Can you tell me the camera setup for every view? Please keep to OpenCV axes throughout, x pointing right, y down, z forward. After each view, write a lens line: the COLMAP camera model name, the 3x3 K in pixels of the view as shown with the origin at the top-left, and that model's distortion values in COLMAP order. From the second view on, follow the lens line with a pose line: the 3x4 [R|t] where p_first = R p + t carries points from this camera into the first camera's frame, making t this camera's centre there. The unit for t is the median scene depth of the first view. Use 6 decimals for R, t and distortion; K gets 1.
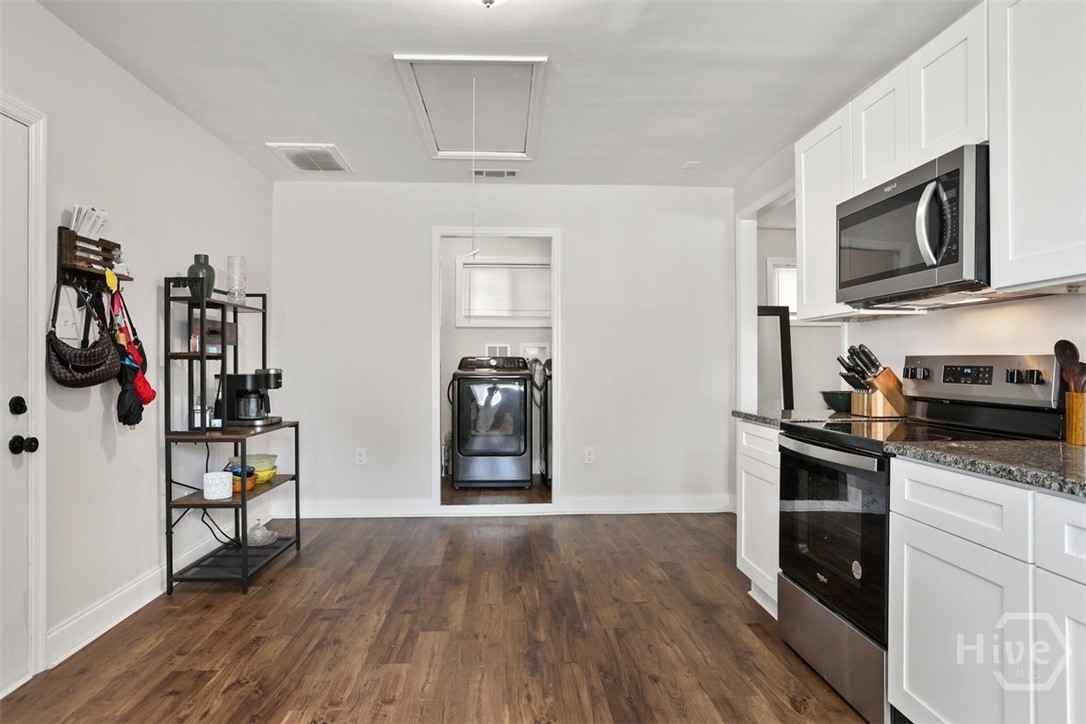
lens RADIAL K [[661.2, 0, 544.9], [0, 661.2, 368.5], [0, 0, 1]] dist [-0.036983, 0.006612]
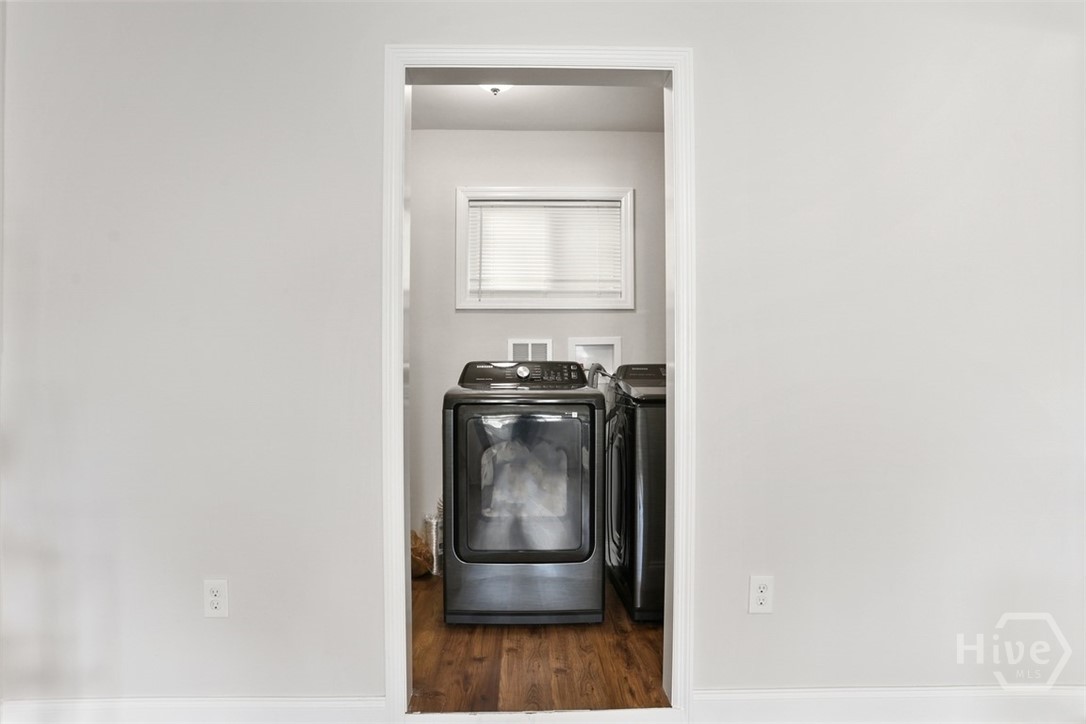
lens RADIAL K [[597.0, 0, 541.6], [0, 597.0, 366.5], [0, 0, 1]] dist [-0.030585, 0.002978]
pose [[0.999814, -0.001985, -0.019179, -0.052143], [0.001660, 0.999856, -0.016915, -0.005039], [0.019210, 0.016880, 0.999673, 0.497368]]
